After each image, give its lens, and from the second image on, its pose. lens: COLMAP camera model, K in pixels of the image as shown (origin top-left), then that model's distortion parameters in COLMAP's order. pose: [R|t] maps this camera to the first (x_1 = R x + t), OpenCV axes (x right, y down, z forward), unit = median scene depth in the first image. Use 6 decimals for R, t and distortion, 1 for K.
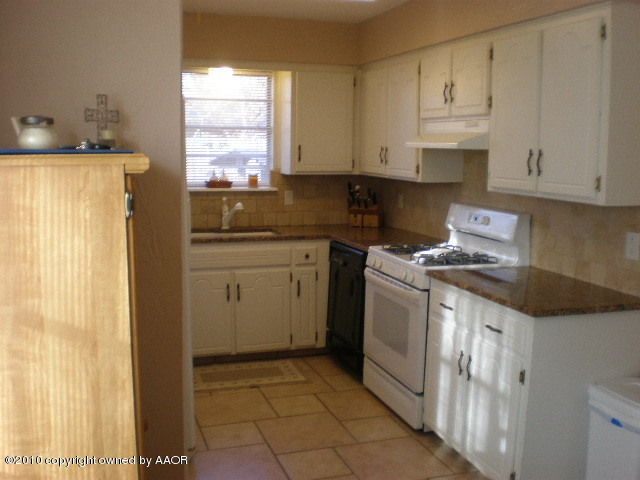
lens RADIAL K [[680.4, 0, 320.0], [0, 680.4, 240.0], [0, 0, 1]] dist [-0.081370, -0.196639]
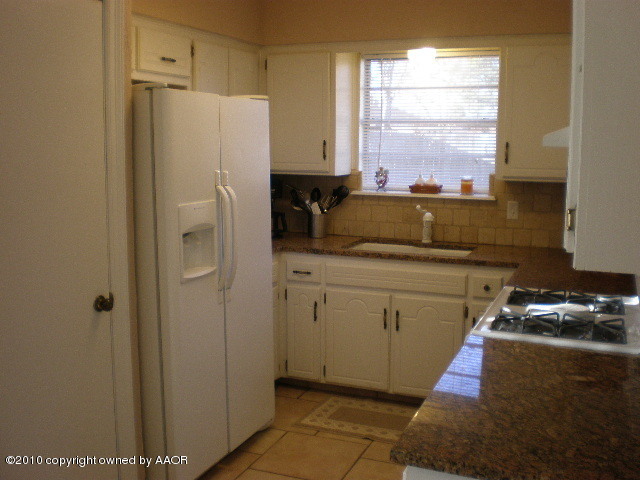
lens RADIAL K [[680.4, 0, 320.0], [0, 680.4, 240.0], [0, 0, 1]] dist [-0.081370, -0.196639]
pose [[0.753726, 0.086046, -0.651531, 0.309758], [-0.085481, 0.995806, 0.032624, -0.036138], [0.651606, 0.031104, 0.757920, 0.284850]]
